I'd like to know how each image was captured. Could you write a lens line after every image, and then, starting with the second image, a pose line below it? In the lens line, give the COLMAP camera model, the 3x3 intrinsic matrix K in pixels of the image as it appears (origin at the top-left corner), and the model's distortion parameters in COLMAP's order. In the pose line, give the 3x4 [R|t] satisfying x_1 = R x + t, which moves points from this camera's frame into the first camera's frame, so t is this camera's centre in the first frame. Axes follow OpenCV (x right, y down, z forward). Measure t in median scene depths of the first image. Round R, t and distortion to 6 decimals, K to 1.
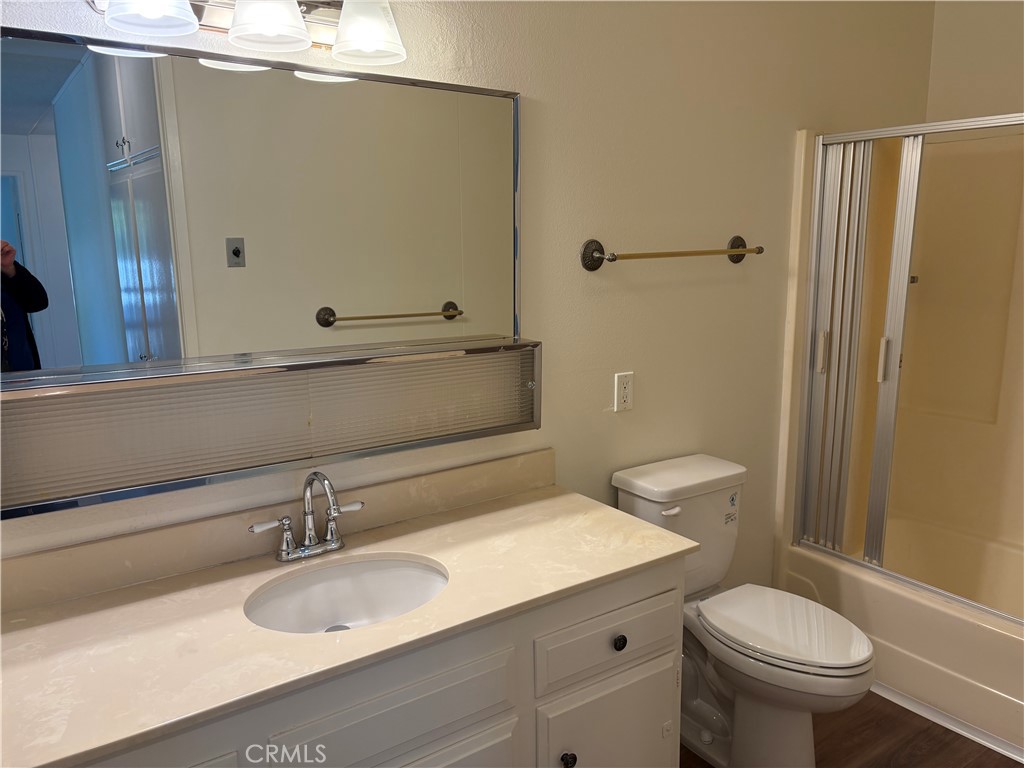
lens RADIAL K [[777.3, 0, 512.0], [0, 777.3, 384.0], [0, 0, 1]] dist [0.033879, -0.008718]
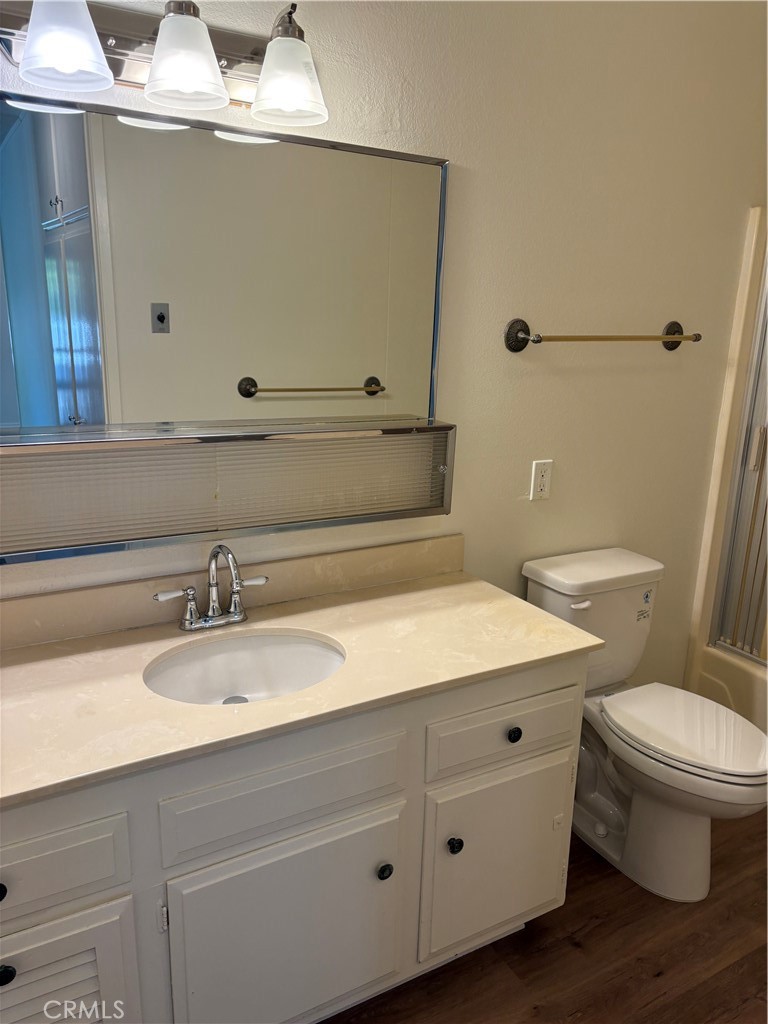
lens RADIAL K [[772.5, 0, 380.9], [0, 772.5, 515.8], [0, 0, 1]] dist [0.057836, -0.059323]
pose [[0.995669, 0.057910, -0.072724, 0.021238], [-0.052412, 0.995778, 0.075358, -0.009404], [0.076781, -0.071220, 0.994501, 0.022042]]
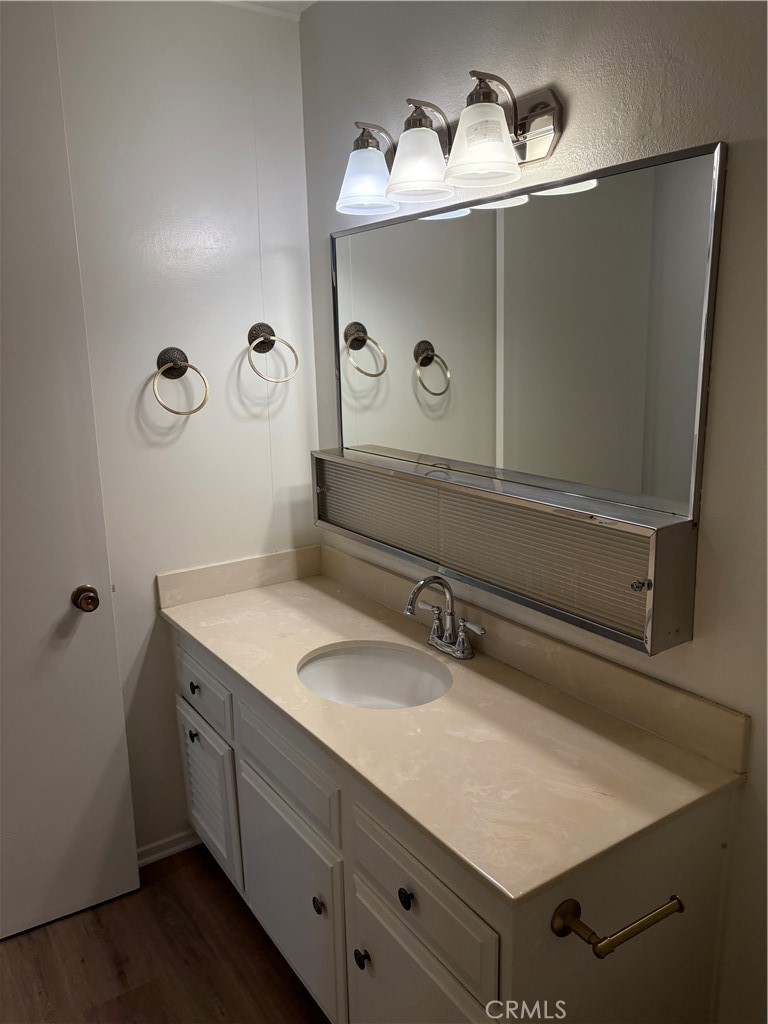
lens RADIAL K [[772.5, 0, 380.9], [0, 772.5, 515.8], [0, 0, 1]] dist [0.057836, -0.059323]
pose [[-0.006590, 0.238399, -0.971145, 0.689333], [-0.166494, 0.957349, 0.236142, -0.187547], [0.986020, 0.163246, 0.033384, 0.754869]]
